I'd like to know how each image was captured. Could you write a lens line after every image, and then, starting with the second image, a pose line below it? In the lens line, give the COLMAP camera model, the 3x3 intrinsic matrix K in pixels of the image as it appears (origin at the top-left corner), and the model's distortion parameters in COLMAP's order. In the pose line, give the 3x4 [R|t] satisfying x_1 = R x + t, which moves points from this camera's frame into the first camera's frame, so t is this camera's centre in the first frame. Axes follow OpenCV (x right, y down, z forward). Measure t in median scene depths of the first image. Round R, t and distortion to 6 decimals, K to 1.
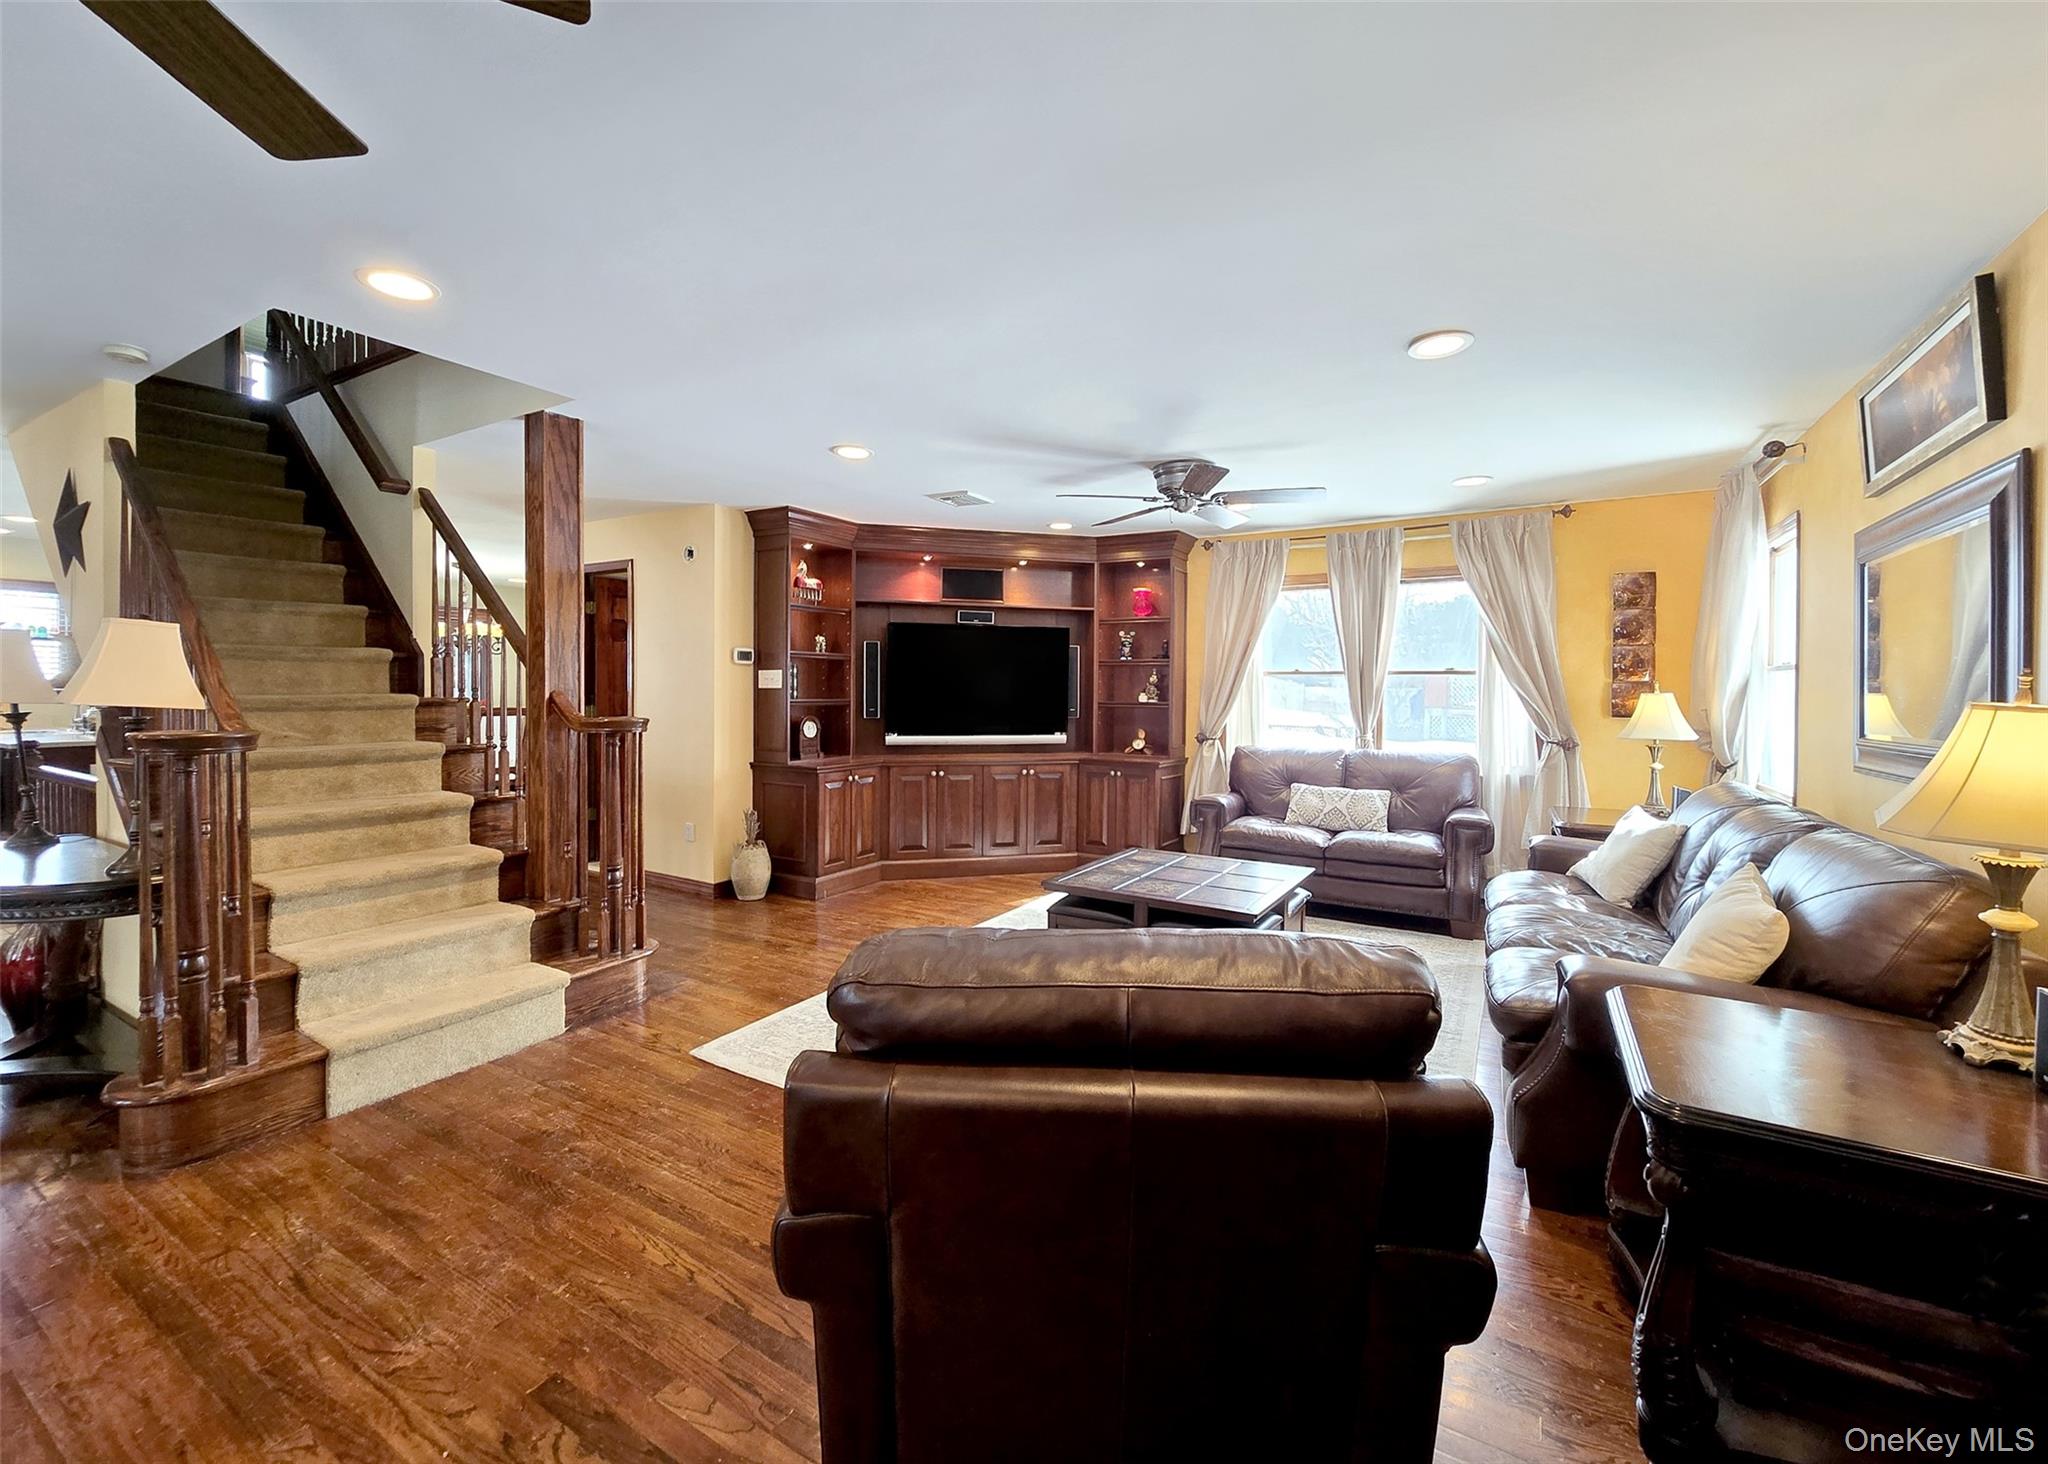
lens RADIAL K [[842.1, 0, 1000.4], [0, 842.1, 710.9], [0, 0, 1]] dist [-0.000213, 0.000075]
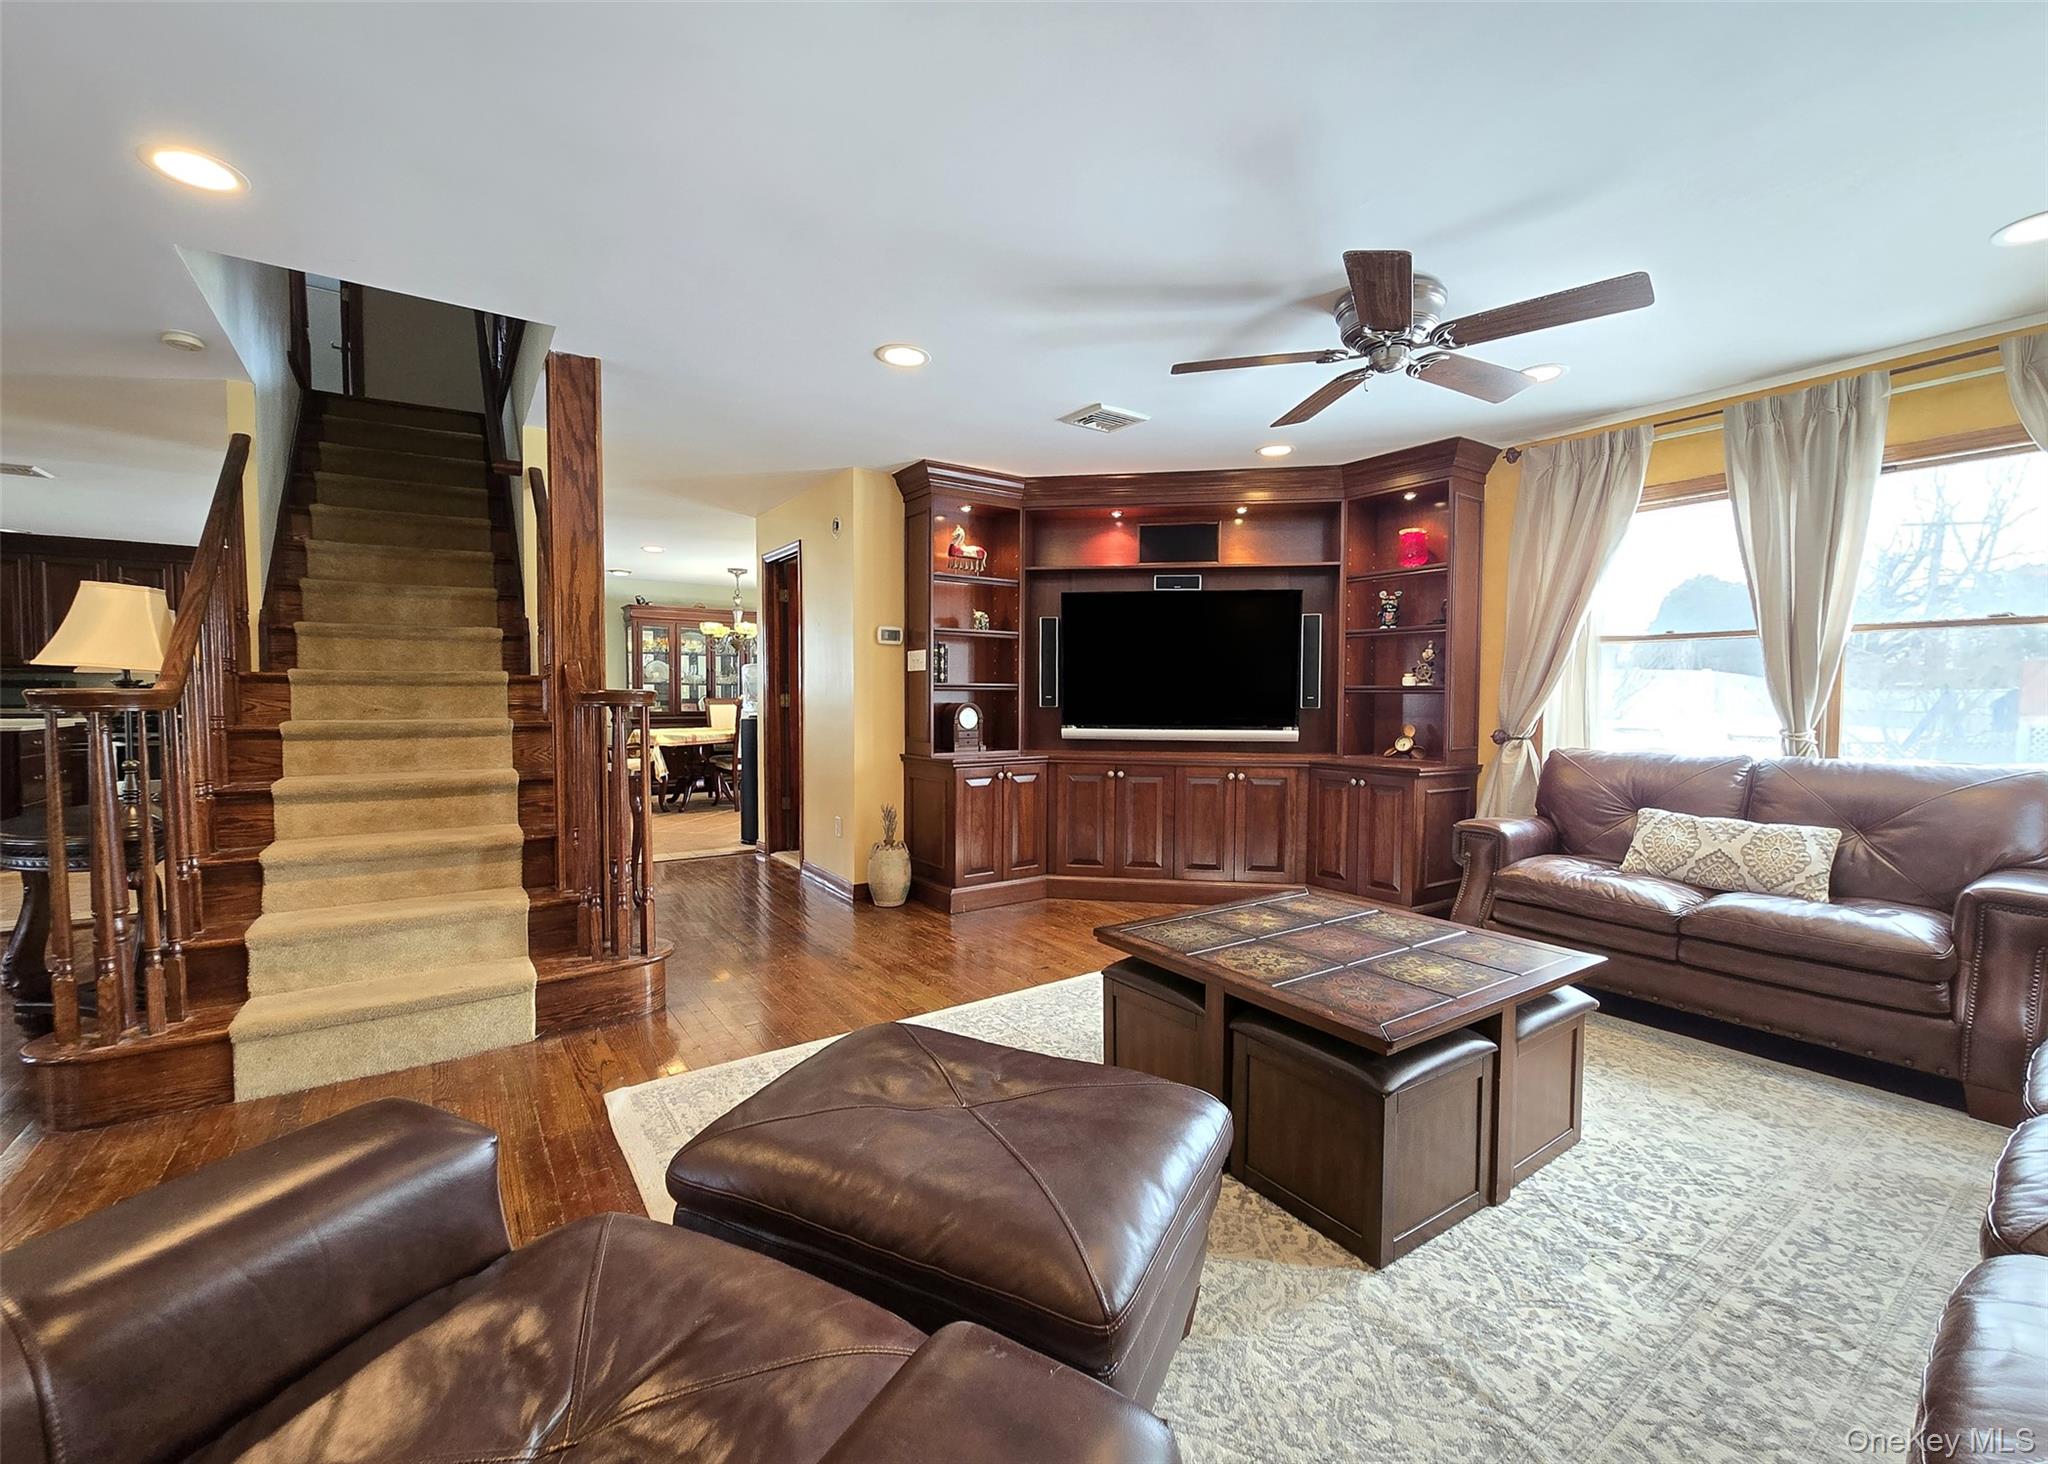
lens RADIAL K [[810.0, 0, 1024.0], [0, 810.0, 732.0], [0, 0, 1]] dist [-0.001109, 0.000611]
pose [[0.908912, 0.011931, -0.416818, 0.184729], [-0.006111, 0.999864, 0.015294, 0.023636], [0.416944, -0.011354, 0.908861, 0.265568]]
